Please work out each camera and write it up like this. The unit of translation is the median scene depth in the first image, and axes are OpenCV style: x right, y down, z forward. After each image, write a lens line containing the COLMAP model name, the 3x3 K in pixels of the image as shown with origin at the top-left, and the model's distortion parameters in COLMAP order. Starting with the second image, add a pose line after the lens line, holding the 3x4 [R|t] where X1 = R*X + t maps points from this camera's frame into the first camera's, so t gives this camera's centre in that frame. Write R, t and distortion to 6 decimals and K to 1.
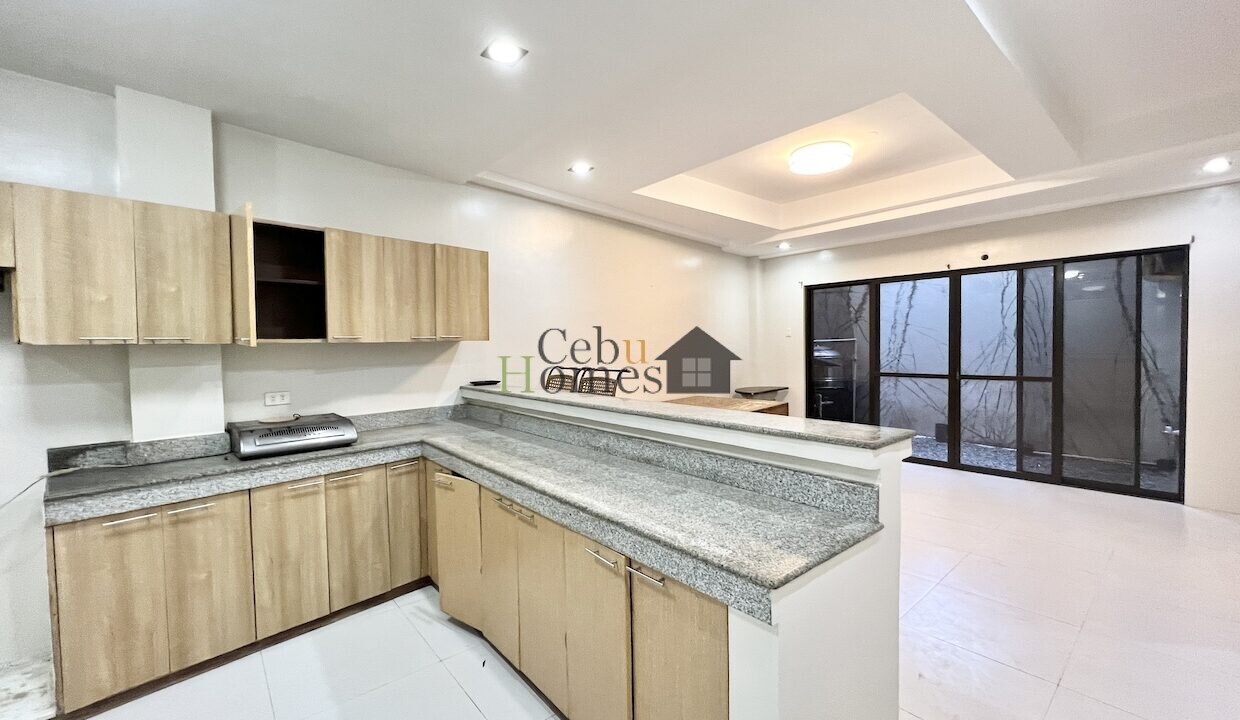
lens RADIAL K [[493.8, 0, 615.8], [0, 493.8, 357.5], [0, 0, 1]] dist [-0.001943, 0.000720]
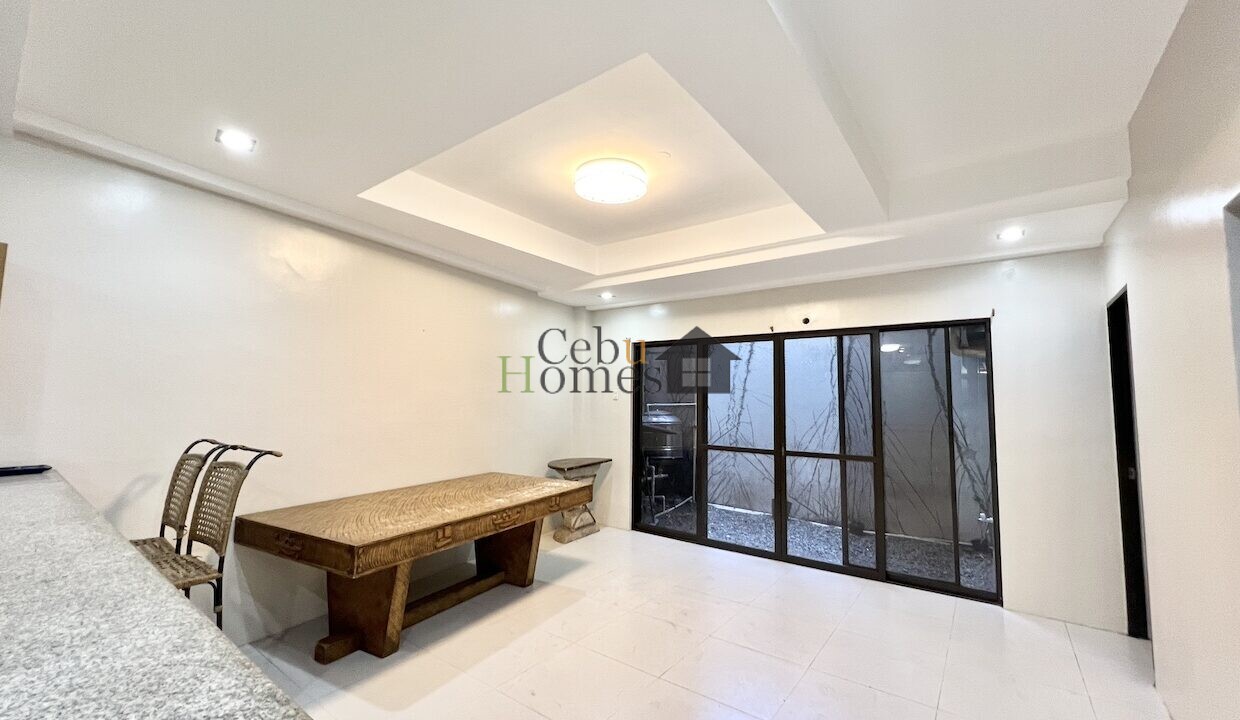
lens RADIAL K [[493.8, 0, 616.7], [0, 493.8, 359.6], [0, 0, 1]] dist [-0.001943, 0.000720]
pose [[0.974579, 0.047736, 0.218900, 0.372876], [-0.024003, 0.993661, -0.109826, -0.041653], [-0.222755, 0.101780, 0.969547, 0.356990]]
